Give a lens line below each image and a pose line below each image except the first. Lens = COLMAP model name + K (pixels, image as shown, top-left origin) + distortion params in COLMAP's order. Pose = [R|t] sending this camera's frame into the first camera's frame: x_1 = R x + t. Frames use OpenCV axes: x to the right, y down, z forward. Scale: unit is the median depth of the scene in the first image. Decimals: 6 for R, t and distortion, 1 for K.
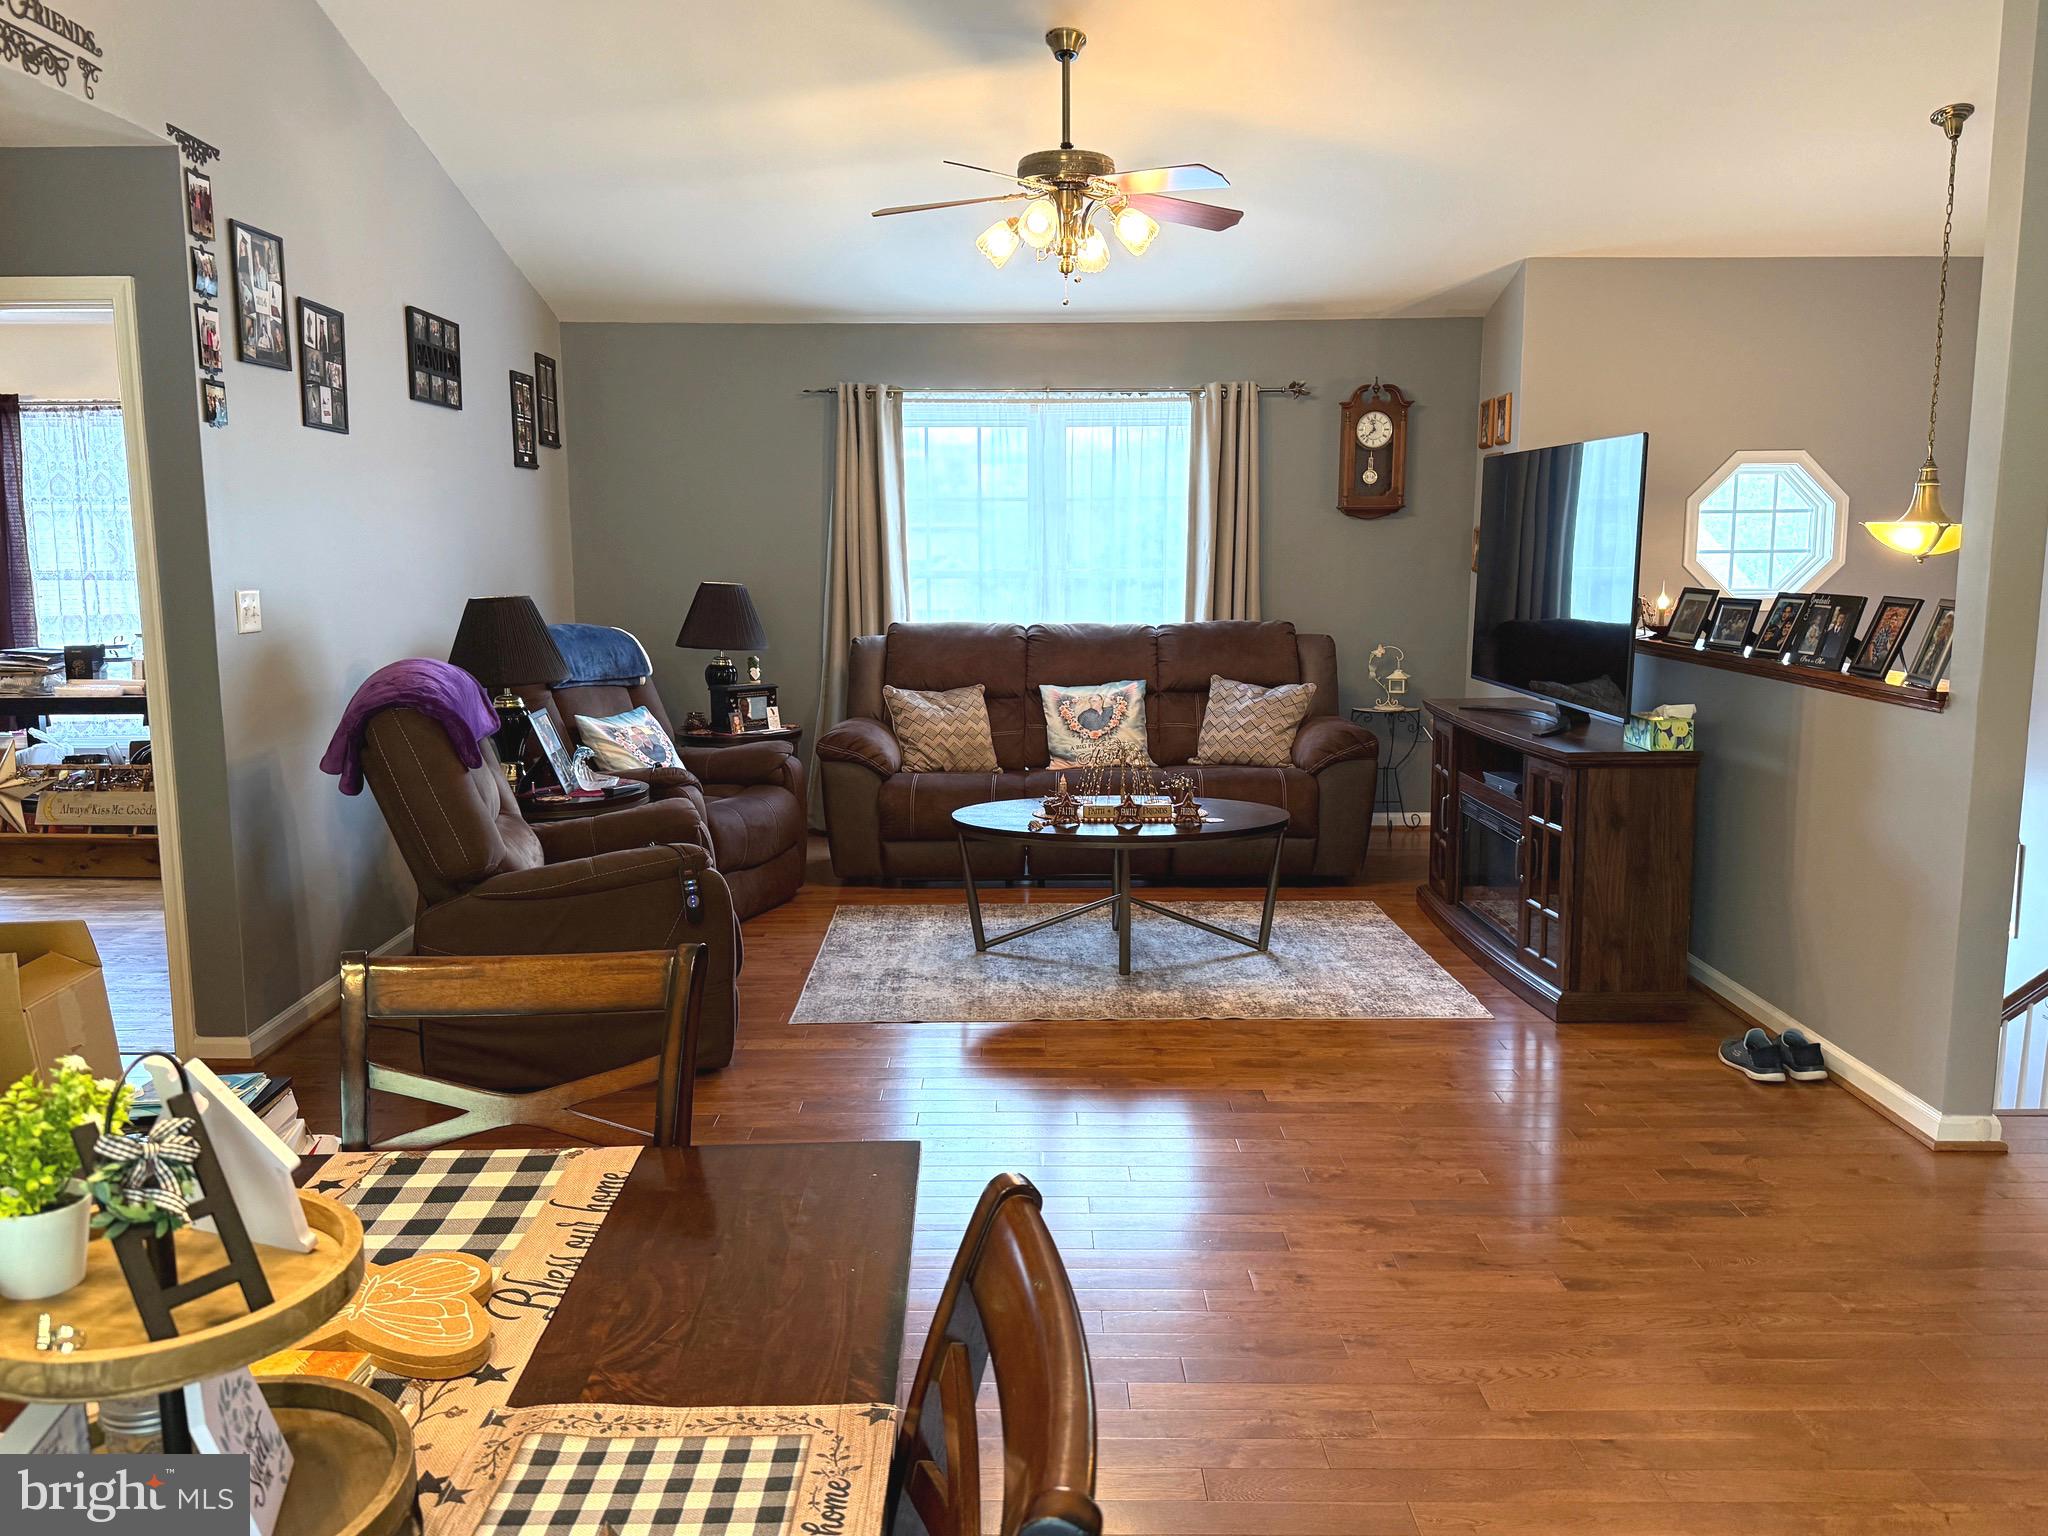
lens RADIAL K [[1525.2, 0, 1024.0], [0, 1525.2, 768.0], [0, 0, 1]] dist [0.133598, -0.148335]
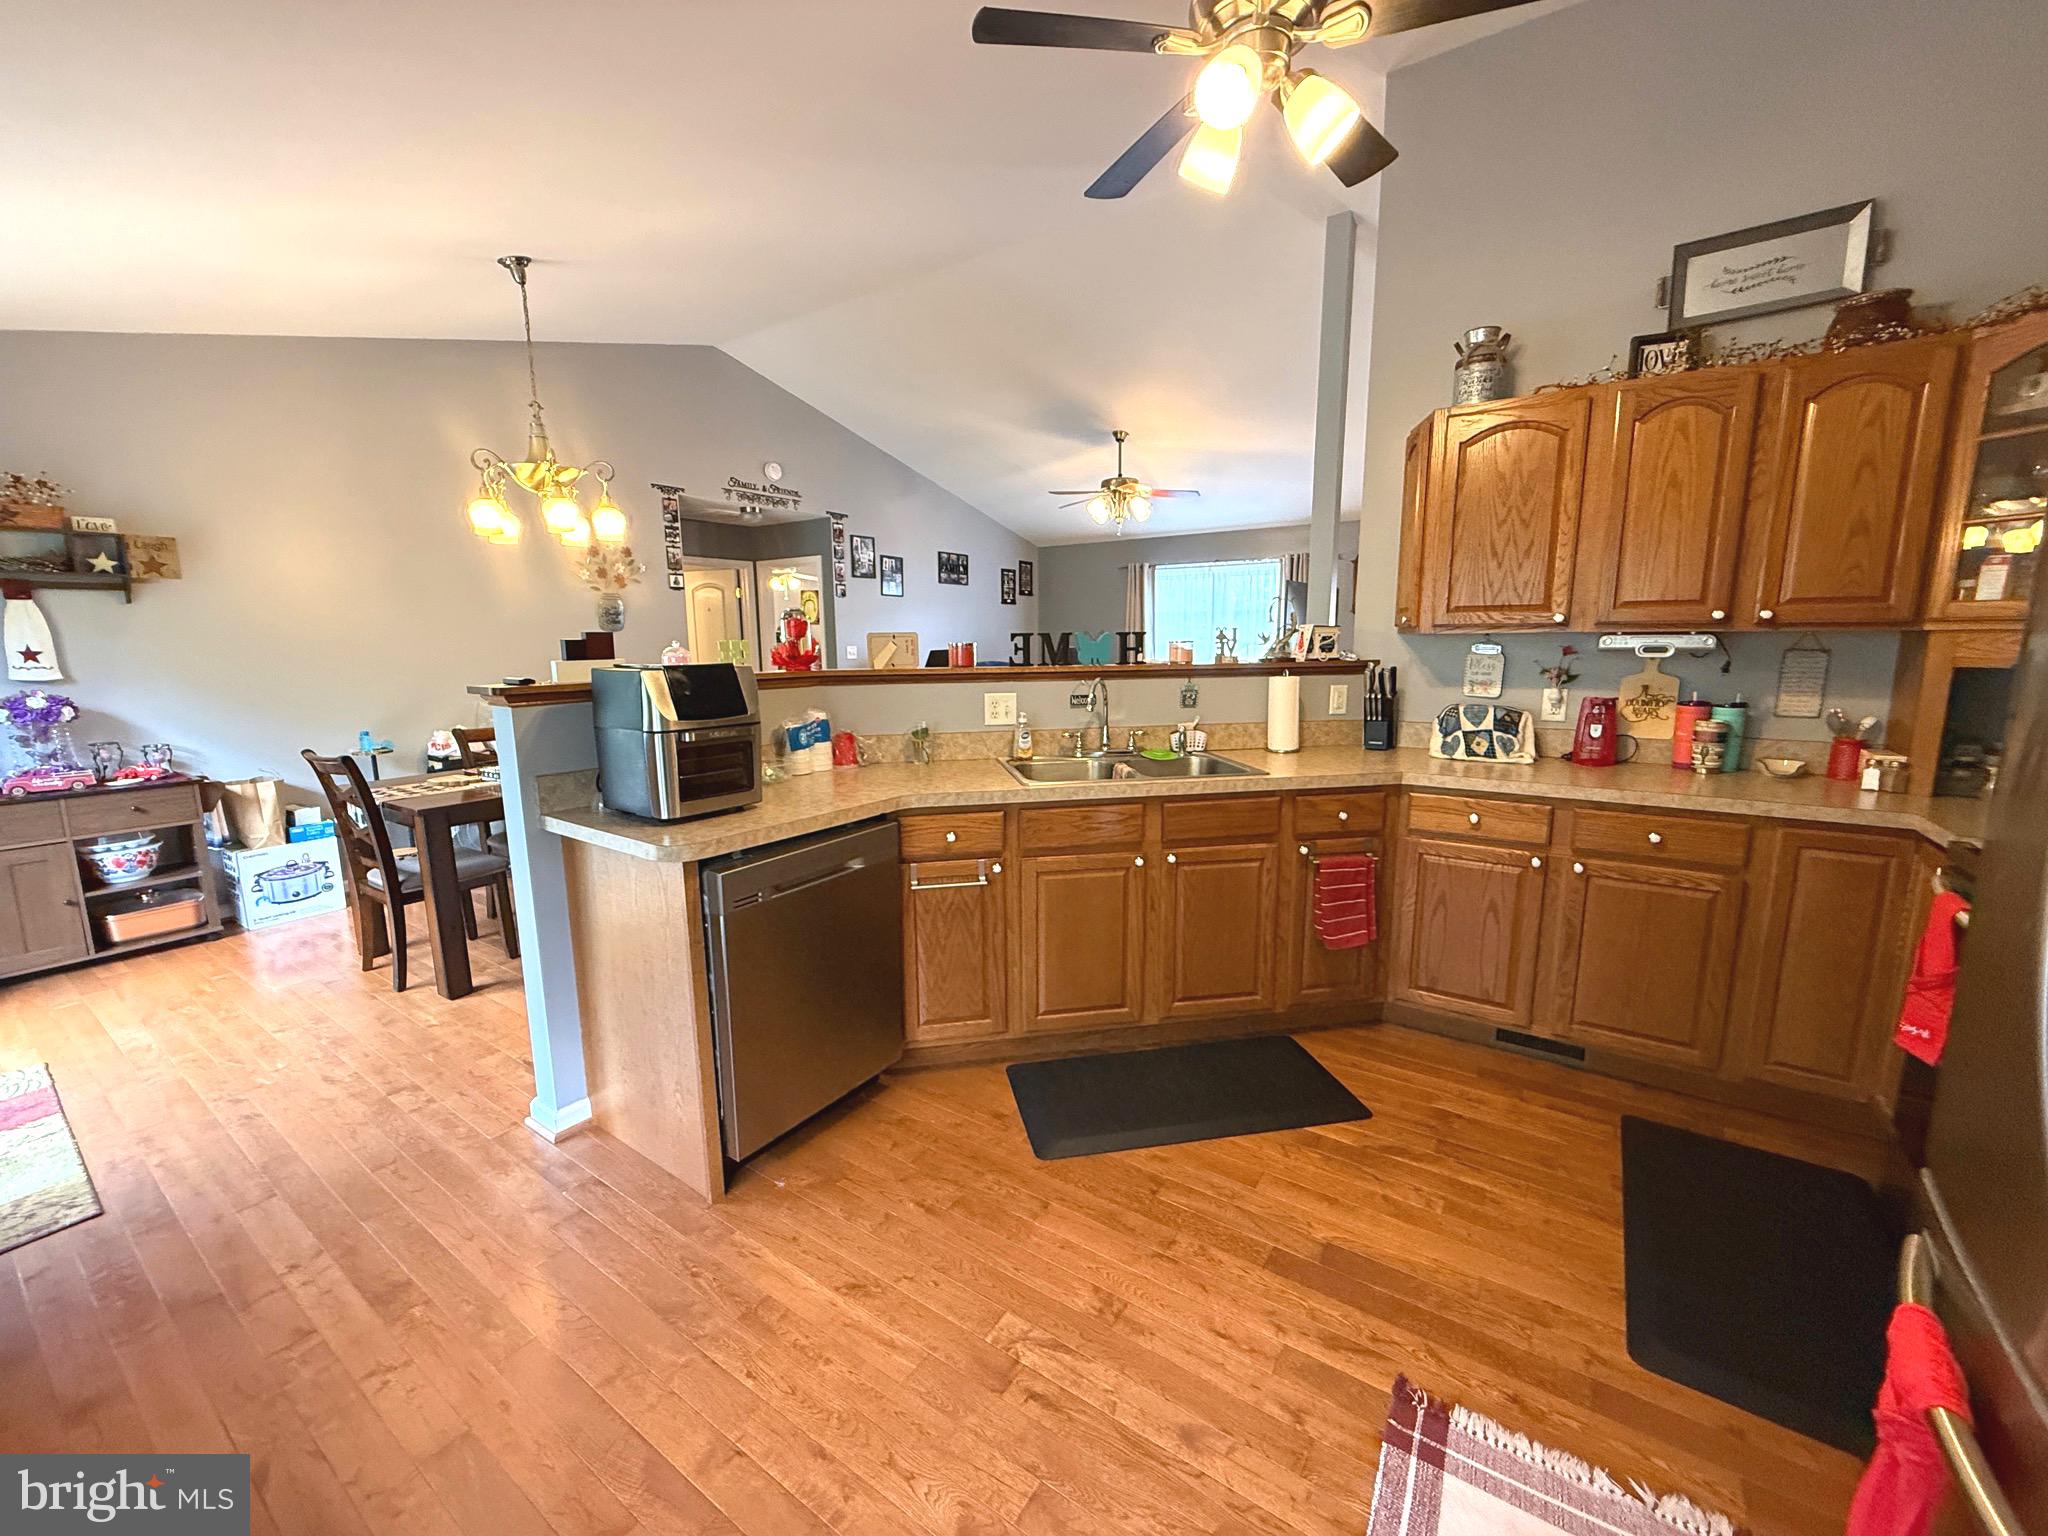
lens RADIAL K [[813.4, 0, 1024.0], [0, 813.4, 768.0], [0, 0, 1]] dist [-0.001333, -0.000048]
pose [[0.829682, 0.085646, -0.551628, 0.507702], [-0.076785, 0.996277, 0.039193, 0.031162], [0.552931, 0.009839, 0.833169, -0.151034]]
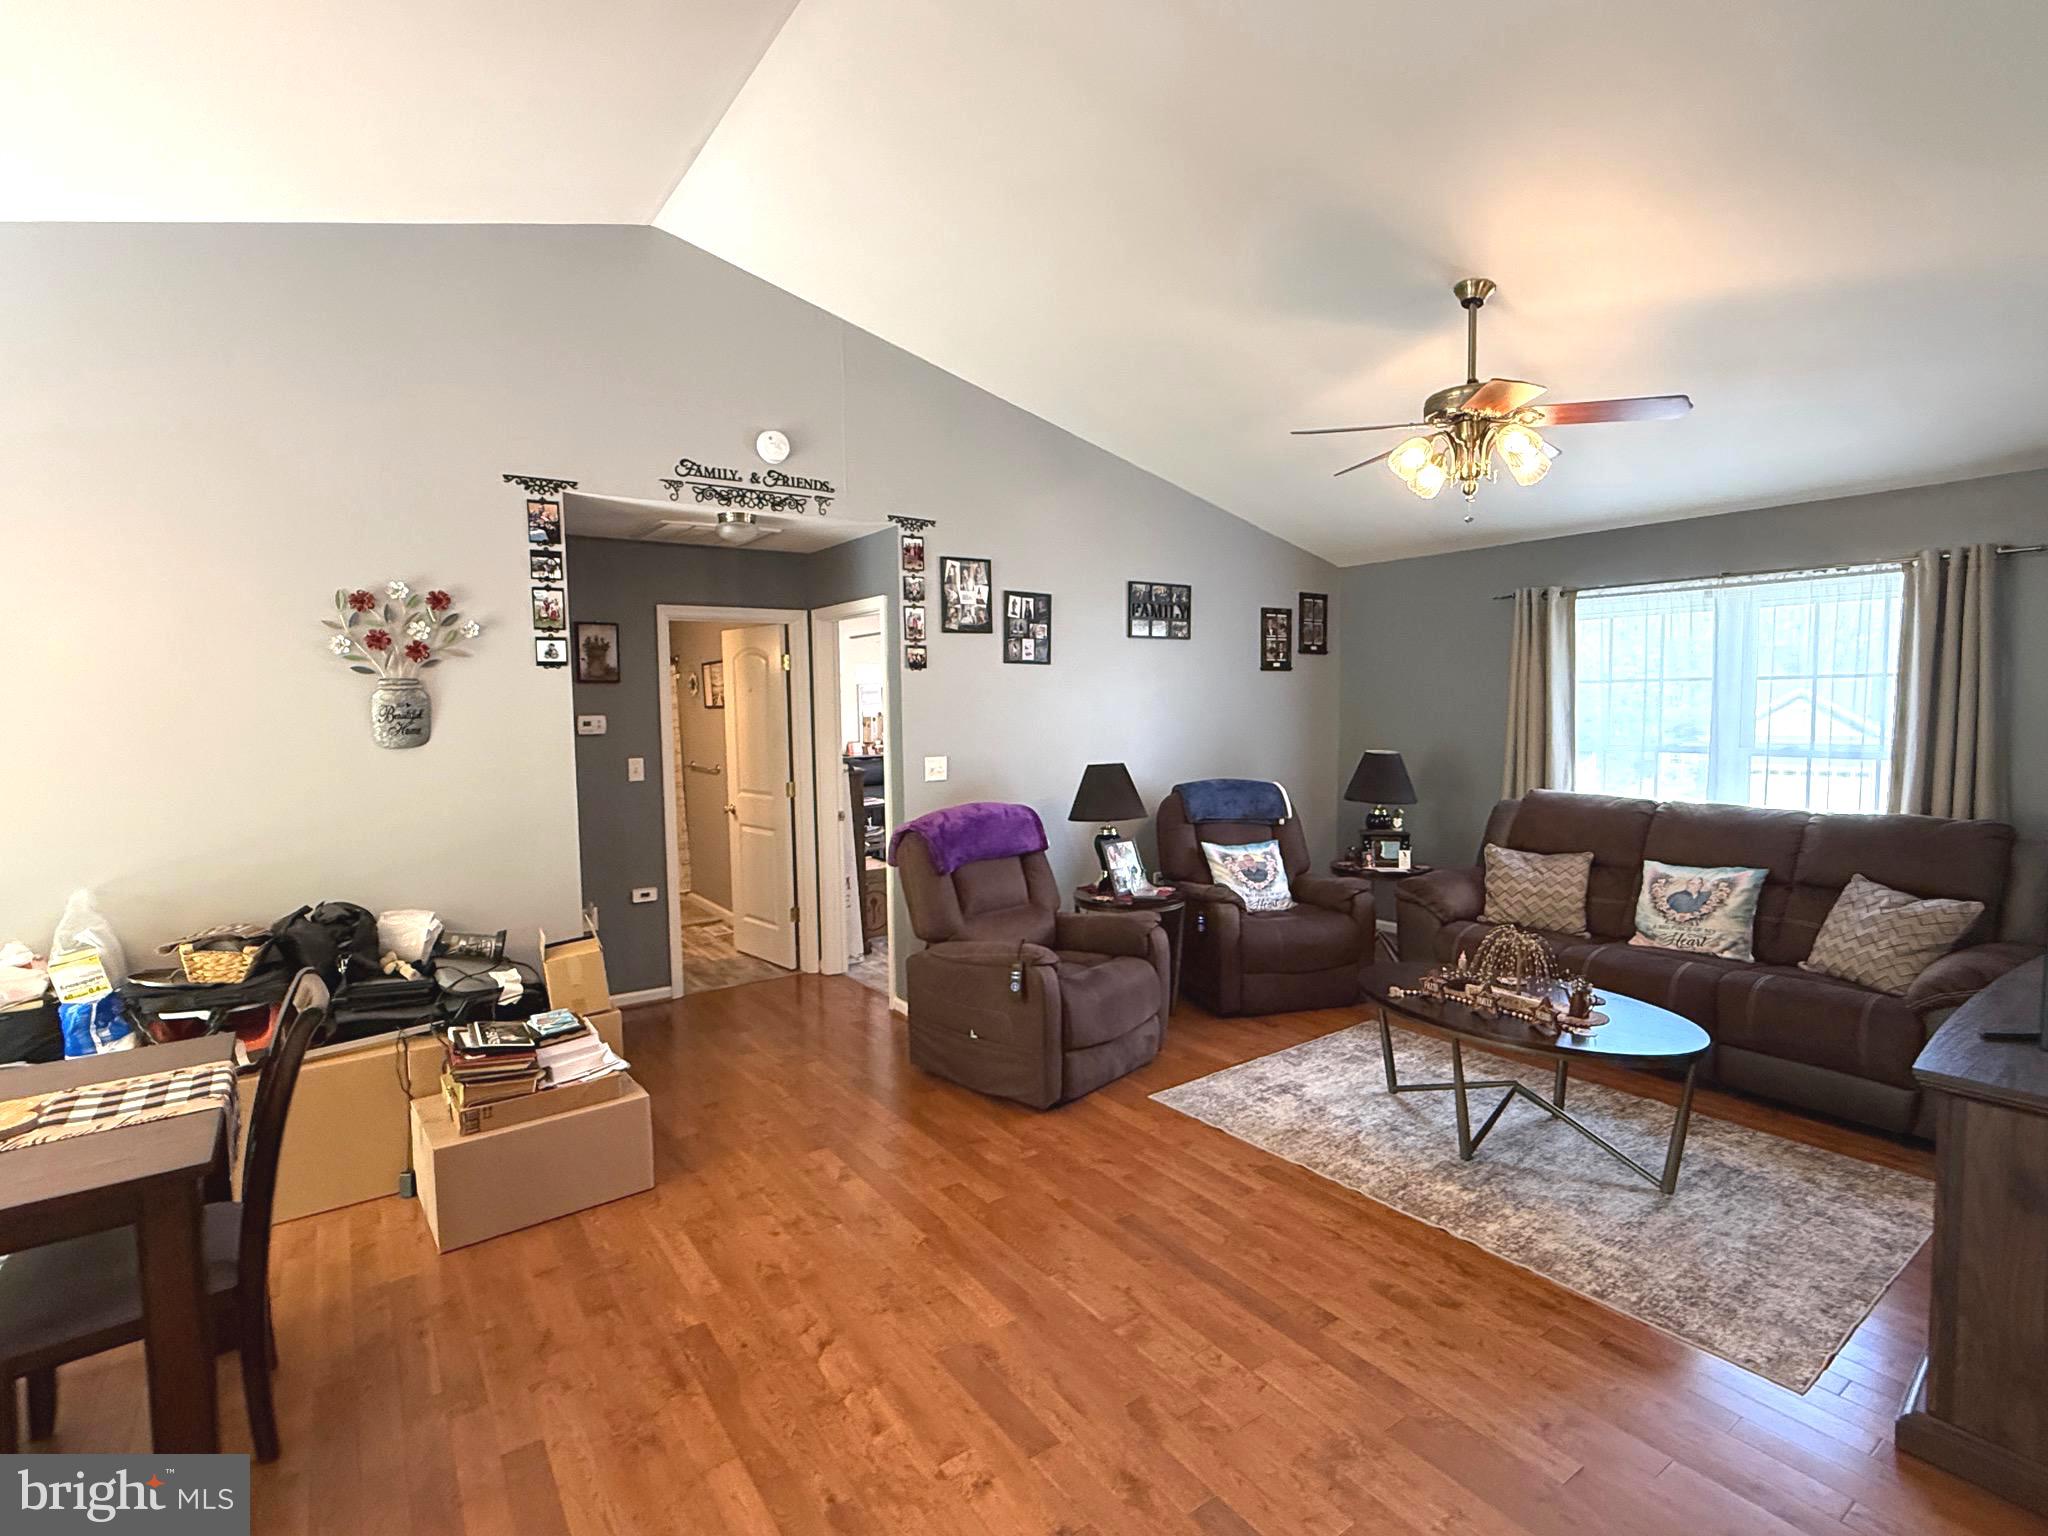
lens RADIAL K [[993.3, 0, 1024.0], [0, 993.3, 768.0], [0, 0, 1]] dist [0.003511, 0.000071]
pose [[0.577993, 0.052870, -0.814327, 0.323258], [-0.110144, 0.993822, -0.013655, -0.063021], [0.808574, 0.097586, 0.580246, 0.271639]]
